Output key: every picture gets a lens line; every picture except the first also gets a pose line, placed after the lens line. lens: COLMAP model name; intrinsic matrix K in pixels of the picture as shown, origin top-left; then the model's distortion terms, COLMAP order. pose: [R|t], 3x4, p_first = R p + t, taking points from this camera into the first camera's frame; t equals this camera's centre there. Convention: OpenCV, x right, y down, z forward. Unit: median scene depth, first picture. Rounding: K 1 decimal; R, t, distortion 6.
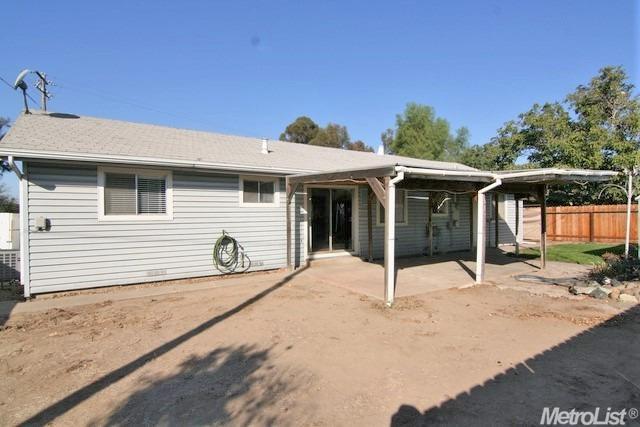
lens RADIAL K [[327.2, 0, 318.8], [0, 327.2, 218.4], [0, 0, 1]] dist [-0.020209, -0.003925]
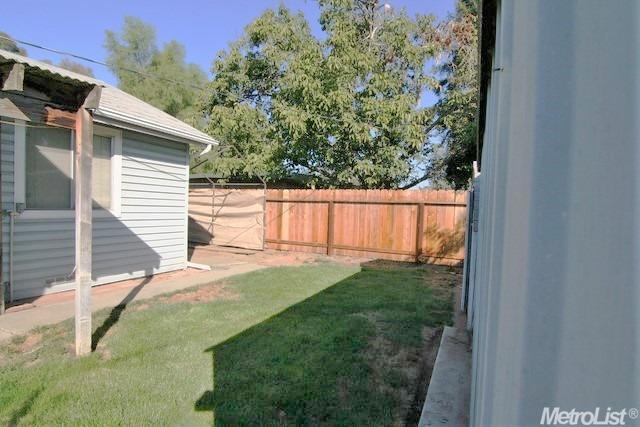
lens RADIAL K [[327.2, 0, 320.0], [0, 327.2, 217.4], [0, 0, 1]] dist [-0.020209, -0.003925]
pose [[0.847646, 0.021045, 0.530145, 0.538178], [-0.041815, 0.998755, 0.027210, -0.006392], [-0.528912, -0.045233, 0.847470, 0.538596]]
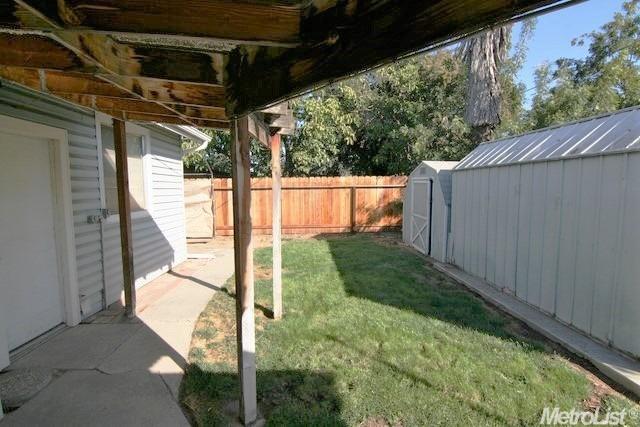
lens RADIAL K [[327.2, 0, 319.7], [0, 327.2, 215.7], [0, 0, 1]] dist [-0.020209, -0.003925]
pose [[0.503240, -0.069532, 0.861345, 0.333294], [0.005790, 0.997007, 0.077100, -0.014172], [-0.864127, -0.033812, 0.502136, 0.607868]]
